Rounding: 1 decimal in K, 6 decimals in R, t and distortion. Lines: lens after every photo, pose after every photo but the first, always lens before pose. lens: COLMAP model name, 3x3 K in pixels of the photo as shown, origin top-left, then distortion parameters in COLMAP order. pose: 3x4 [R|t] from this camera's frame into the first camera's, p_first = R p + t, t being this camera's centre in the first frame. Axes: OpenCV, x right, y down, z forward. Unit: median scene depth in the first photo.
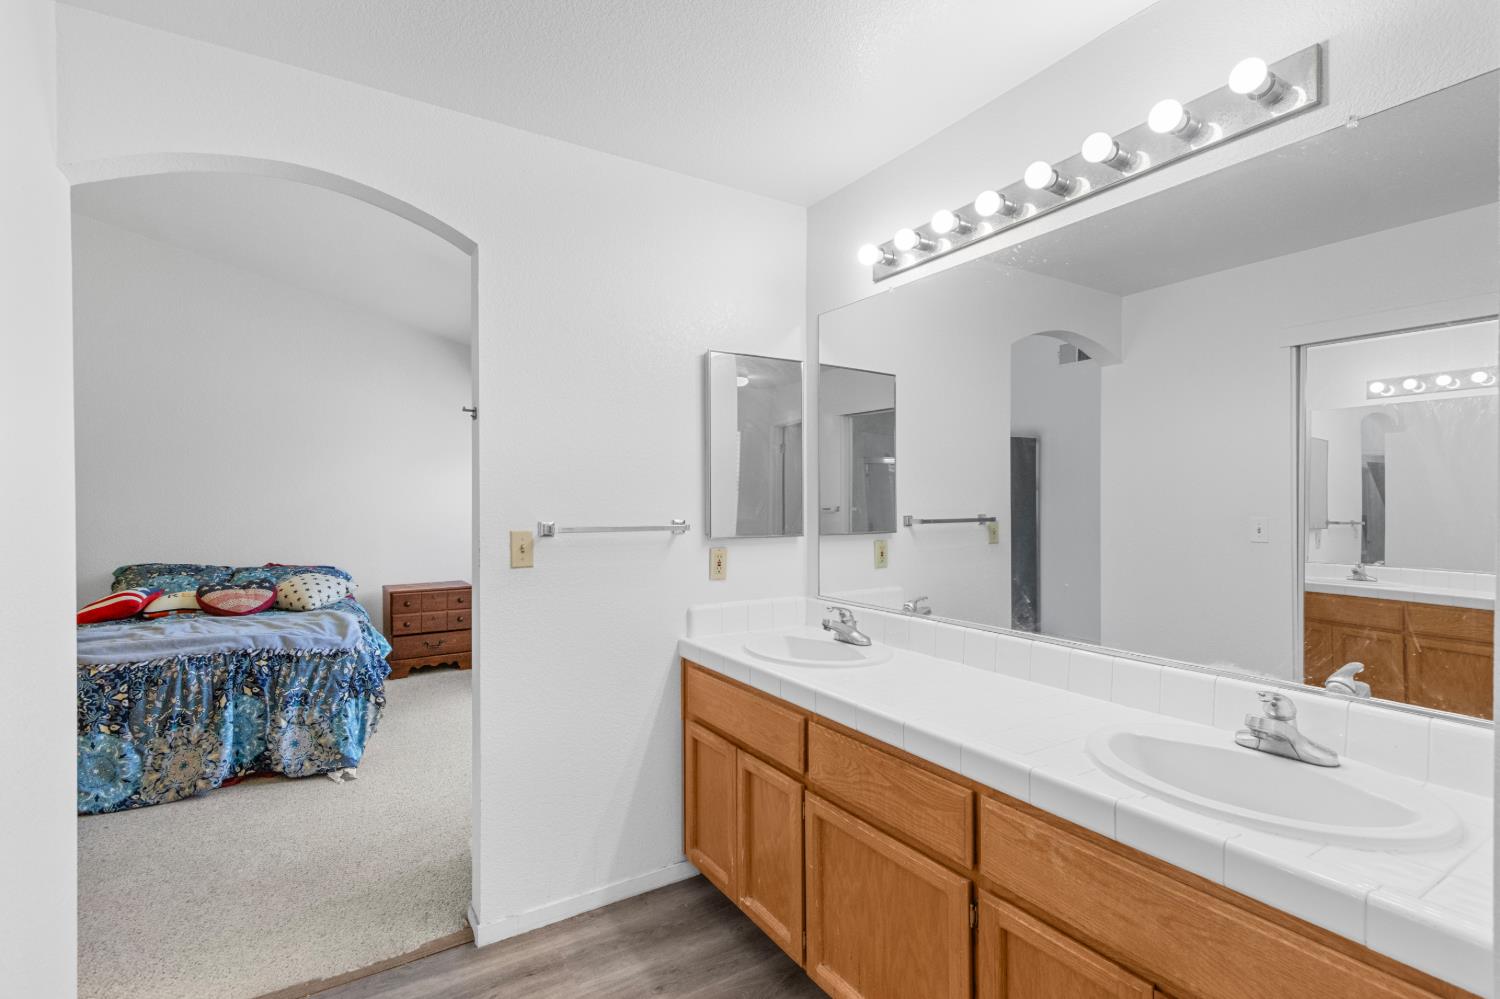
lens RADIAL K [[687.8, 0, 740.0], [0, 687.8, 490.8], [0, 0, 1]] dist [0.002430, 0.000768]
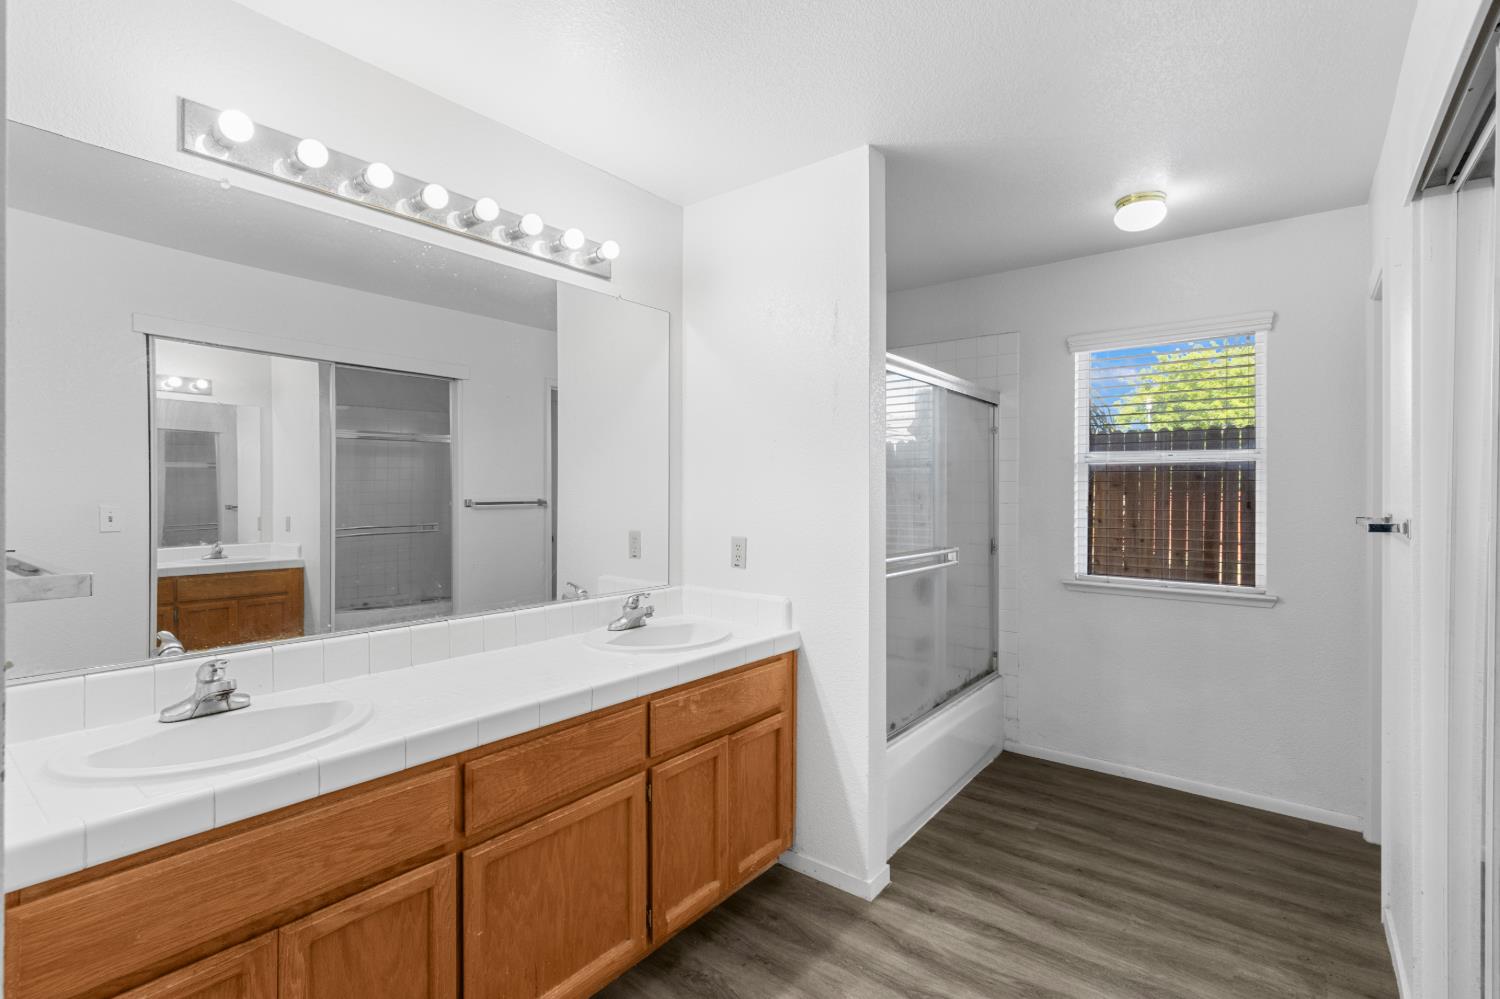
lens RADIAL K [[687.8, 0, 740.0], [0, 687.8, 490.8], [0, 0, 1]] dist [0.002430, 0.000768]
pose [[-0.333018, 0.001282, 0.942920, -0.847080], [-0.017891, 0.999810, -0.007678, 0.024733], [-0.942751, -0.019426, -0.332932, 1.094218]]
